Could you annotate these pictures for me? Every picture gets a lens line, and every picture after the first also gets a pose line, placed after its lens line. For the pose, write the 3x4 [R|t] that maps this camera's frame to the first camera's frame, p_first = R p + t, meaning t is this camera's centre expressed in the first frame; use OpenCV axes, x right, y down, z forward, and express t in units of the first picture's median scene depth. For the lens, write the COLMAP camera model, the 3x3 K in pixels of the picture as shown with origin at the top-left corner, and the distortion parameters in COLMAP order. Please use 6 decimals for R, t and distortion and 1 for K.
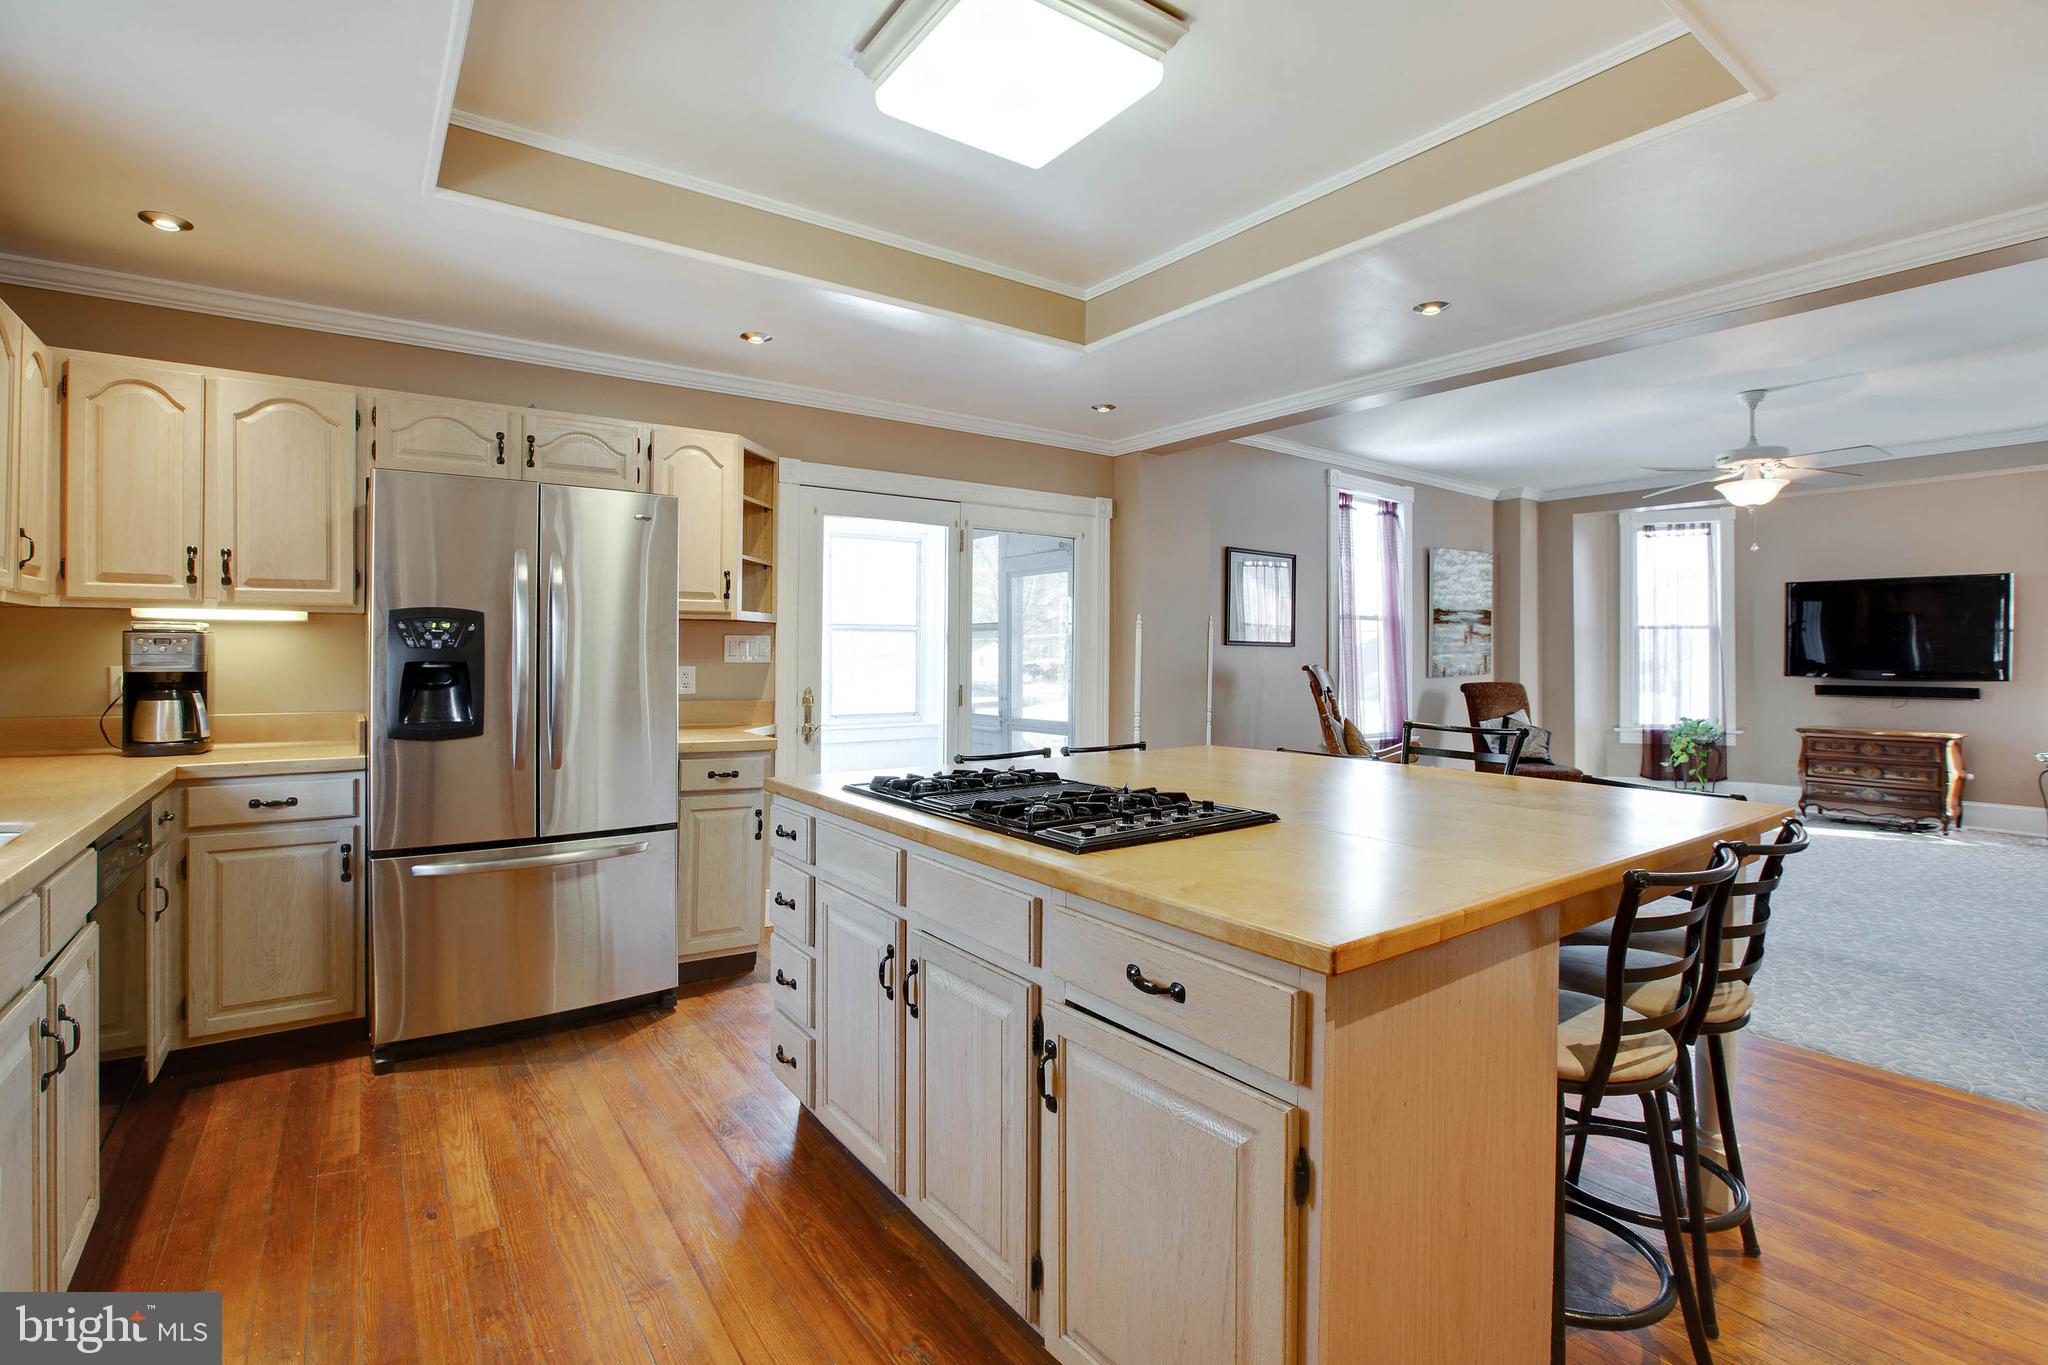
lens RADIAL K [[944.2, 0, 997.1], [0, 944.2, 642.0], [0, 0, 1]] dist [-0.036927, 0.008138]
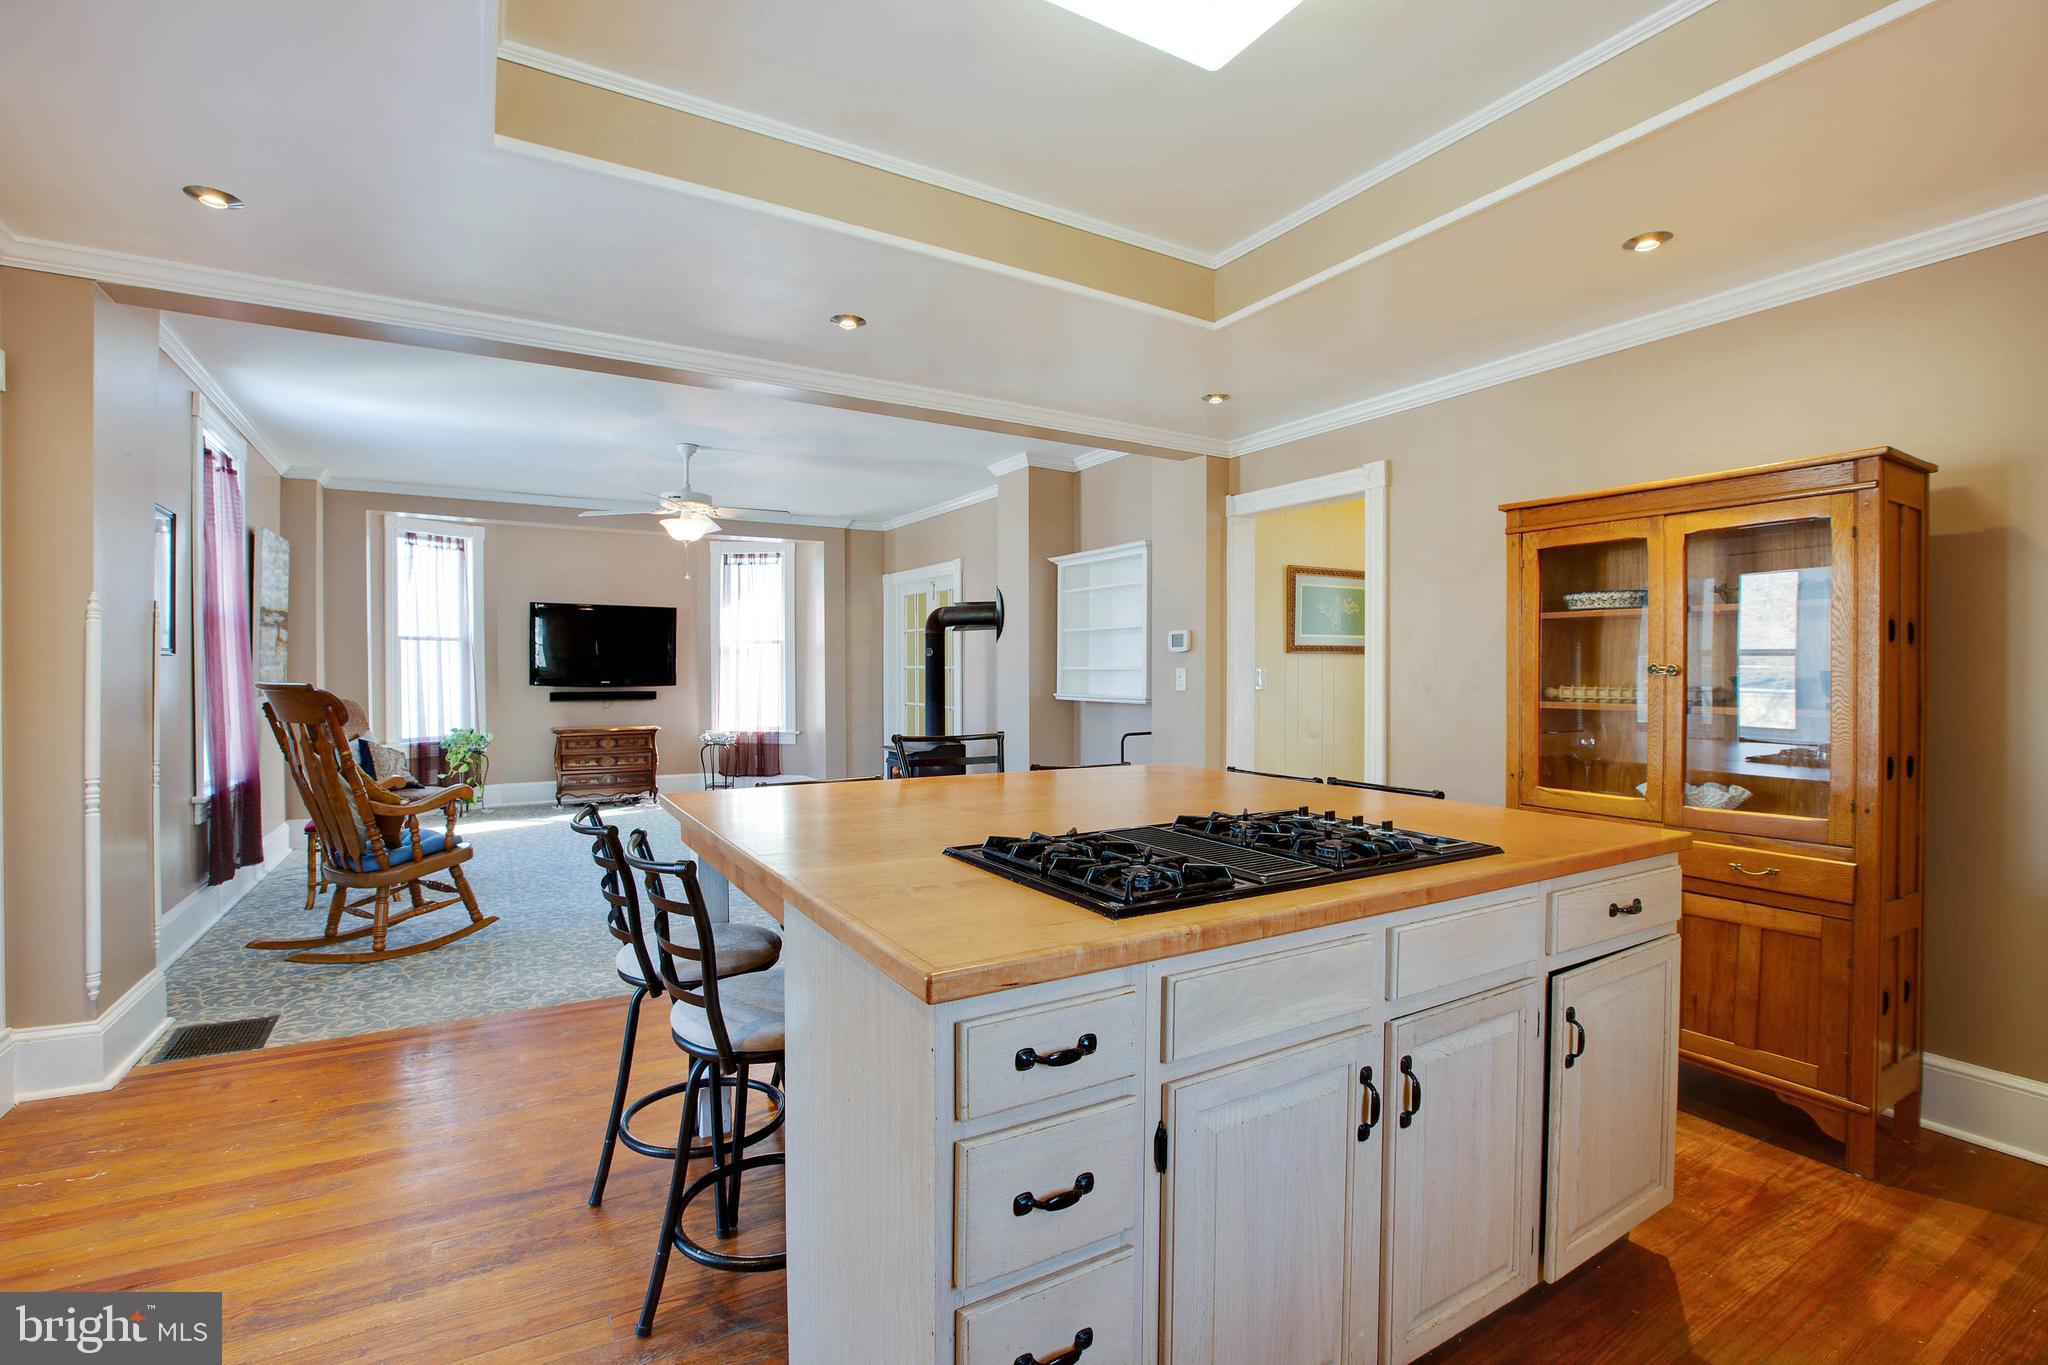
lens RADIAL K [[944.2, 0, 1018.8], [0, 944.2, 685.7], [0, 0, 1]] dist [-0.036927, 0.008138]
pose [[0.085643, -0.020290, 0.996119, -0.527452], [-0.013741, 0.999673, 0.021544, 0.009955], [-0.996231, -0.015533, 0.085336, 0.705135]]
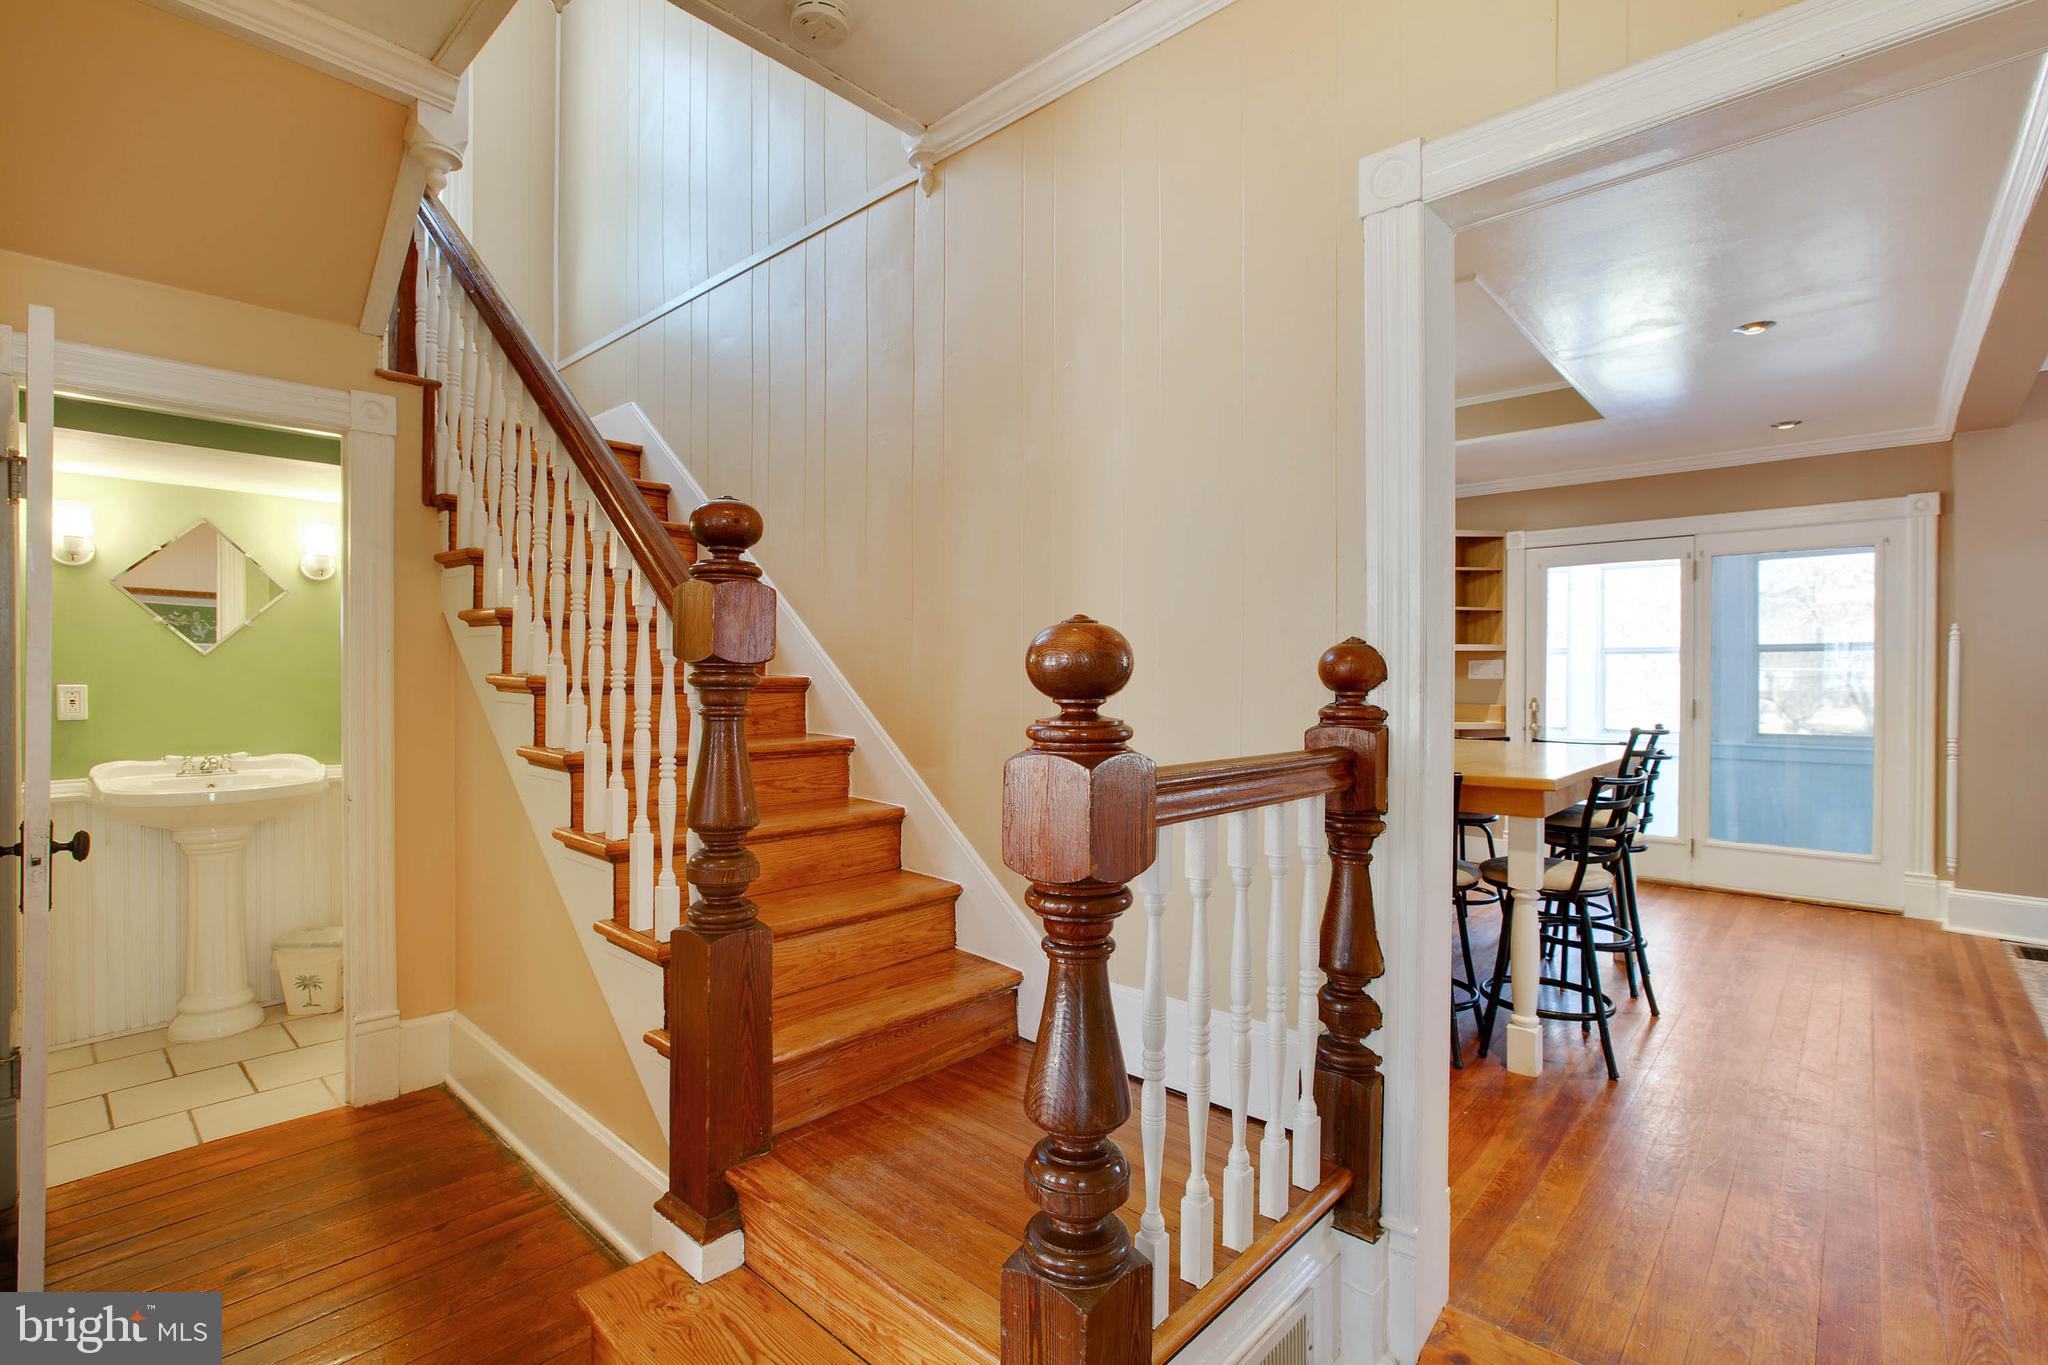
lens RADIAL K [[944.2, 0, 1037.3], [0, 944.2, 681.9], [0, 0, 1]] dist [-0.036927, 0.008138]
pose [[0.238443, 0.002807, -0.971152, 1.255443], [0.011698, 0.999915, 0.005762, 0.013286], [0.971086, -0.012734, 0.238390, -0.016918]]
